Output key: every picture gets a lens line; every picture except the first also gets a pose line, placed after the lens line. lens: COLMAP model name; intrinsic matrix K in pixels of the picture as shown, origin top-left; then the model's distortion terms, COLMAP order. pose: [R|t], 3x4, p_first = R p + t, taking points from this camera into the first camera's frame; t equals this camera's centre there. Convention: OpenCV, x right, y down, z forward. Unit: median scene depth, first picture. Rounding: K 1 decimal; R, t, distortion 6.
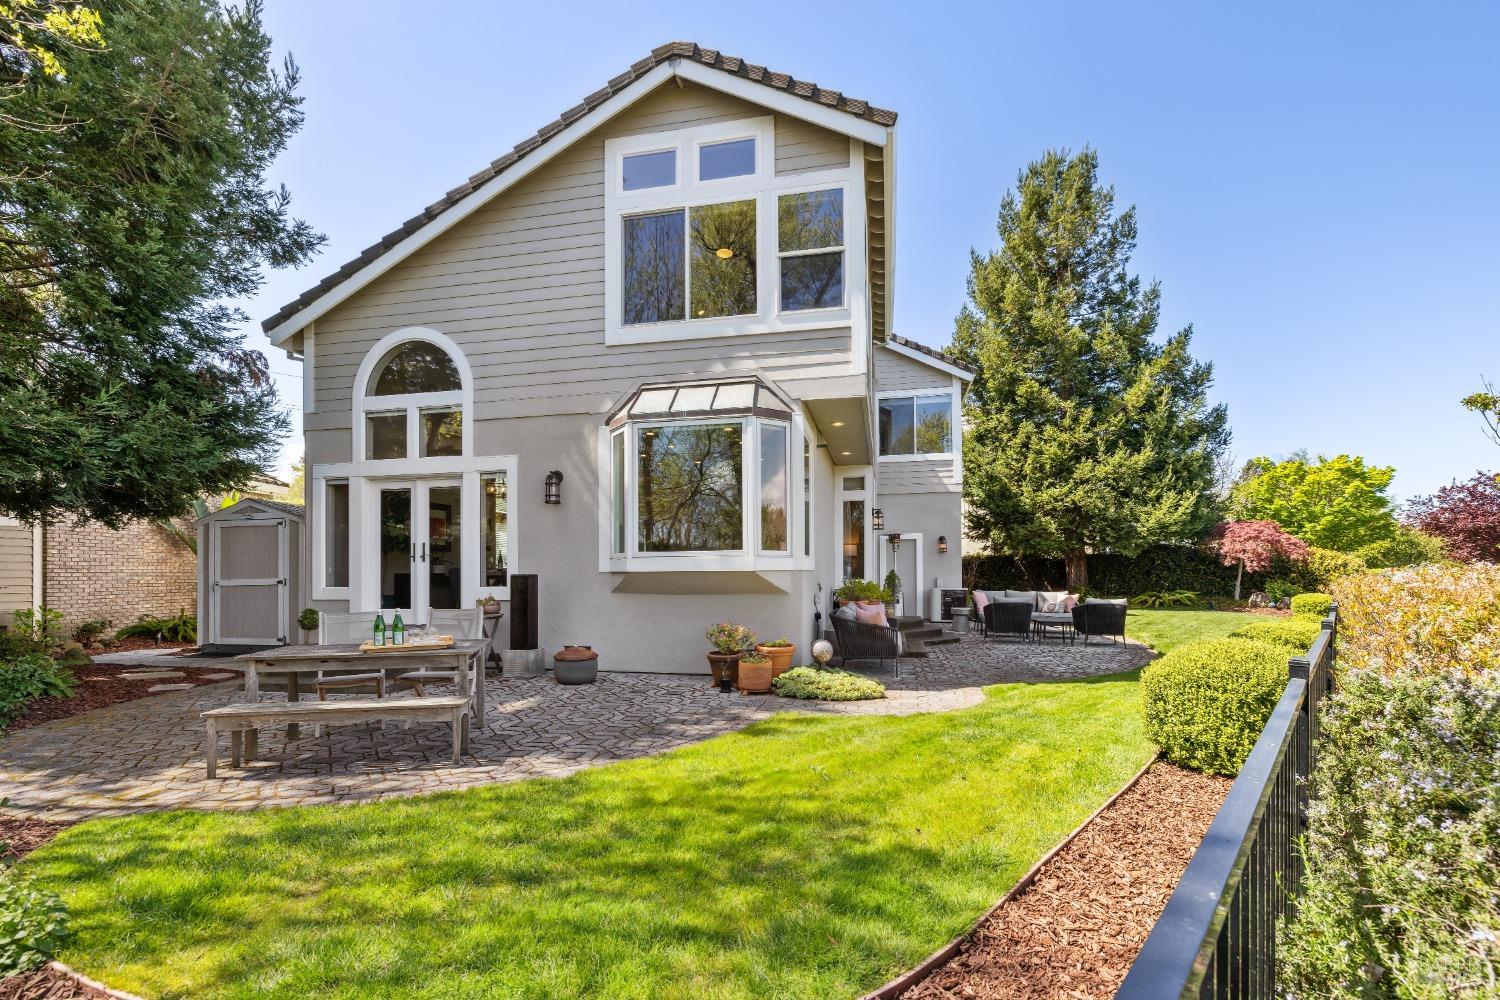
lens RADIAL K [[639.0, 0, 723.6], [0, 639.0, 569.1], [0, 0, 1]] dist [0.003093, -0.000392]
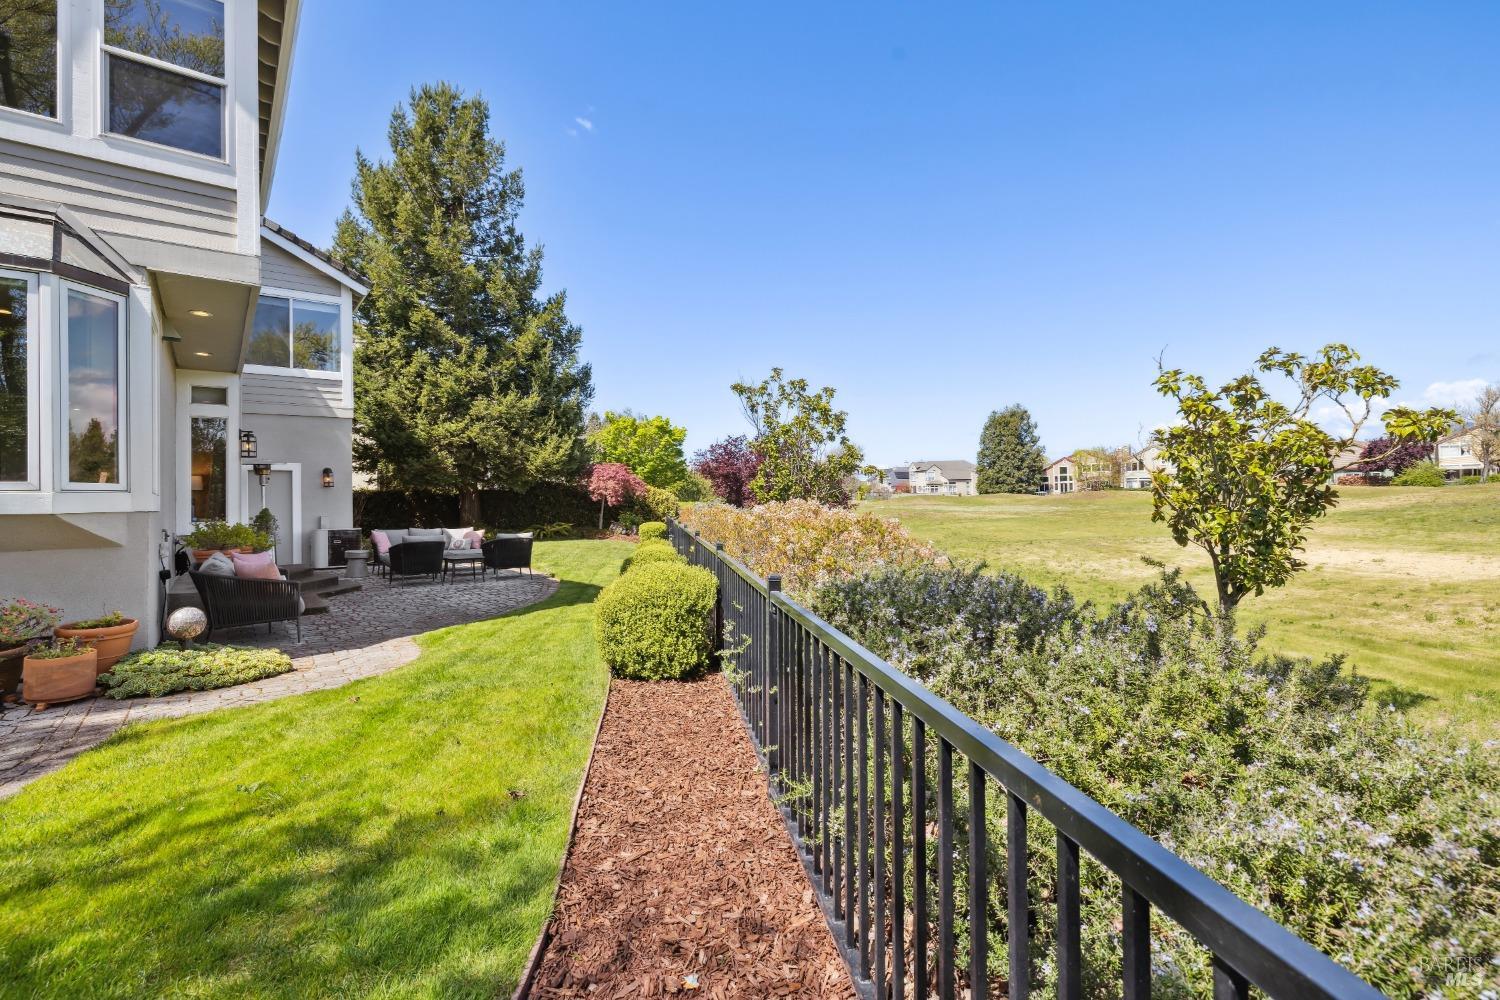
lens RADIAL K [[675.4, 0, 731.2], [0, 675.4, 494.1], [0, 0, 1]] dist [-0.008040, 0.002148]
pose [[0.635686, 0.001384, 0.771946, -0.029371], [0.011374, 0.999873, -0.011159, -0.001132], [-0.771864, 0.015874, 0.635590, 0.029549]]
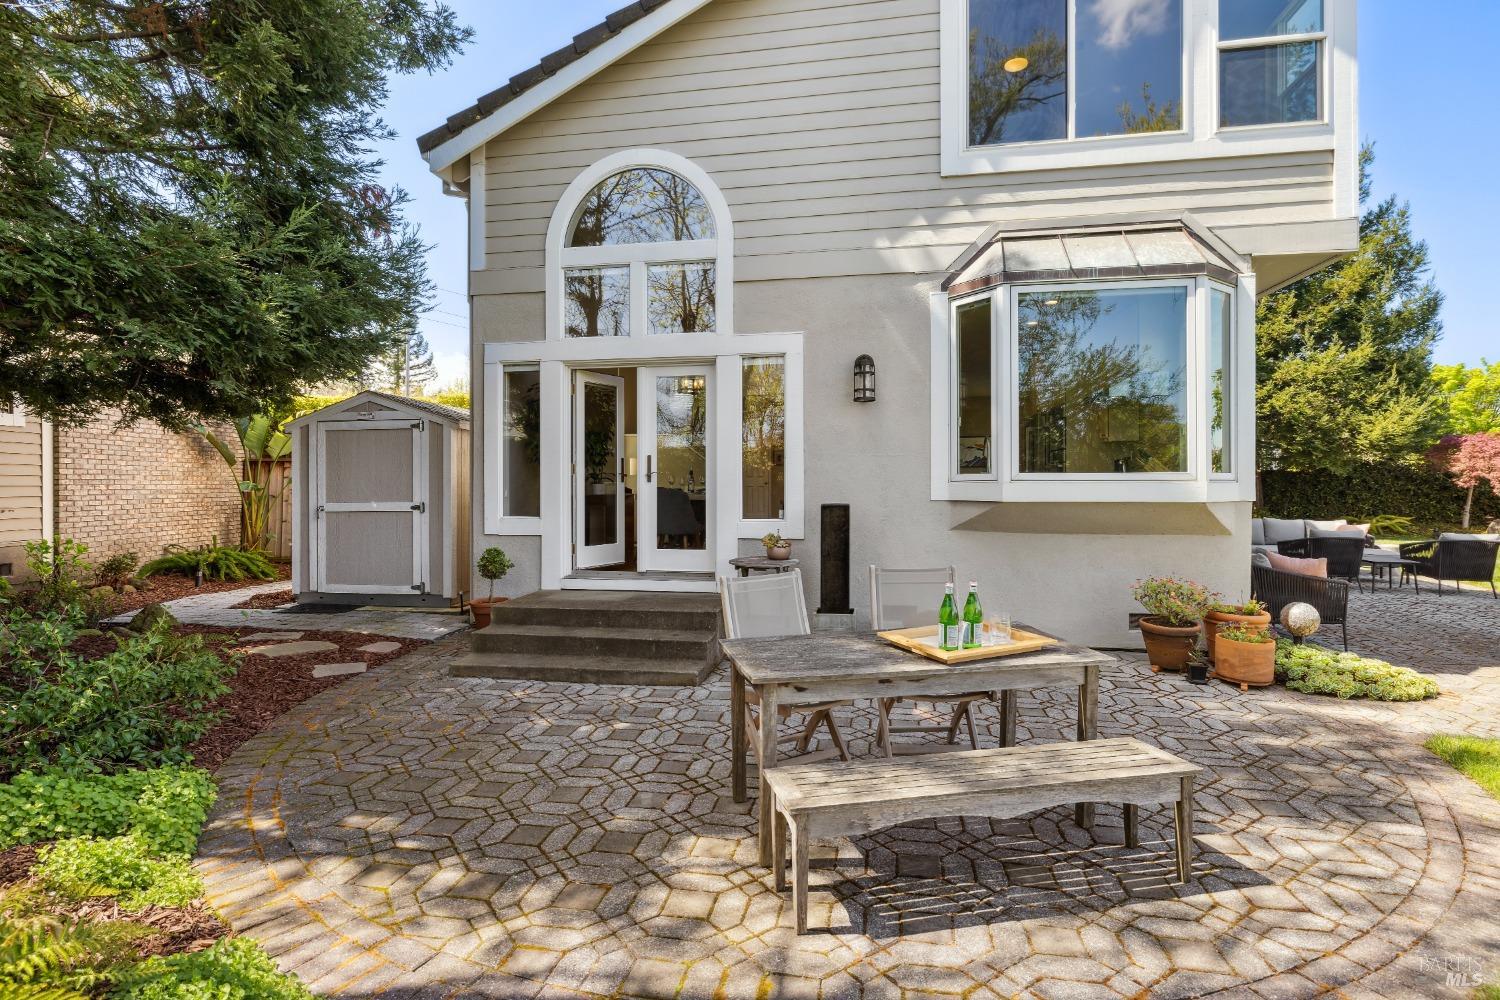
lens RADIAL K [[724.4, 0, 735.1], [0, 724.4, 488.7], [0, 0, 1]] dist [-0.002407, 0.000557]
pose [[0.999675, 0.006740, 0.024578, -0.340488], [-0.007013, 0.999915, 0.011002, -0.012070], [-0.024502, -0.011171, 0.999637, 0.168720]]
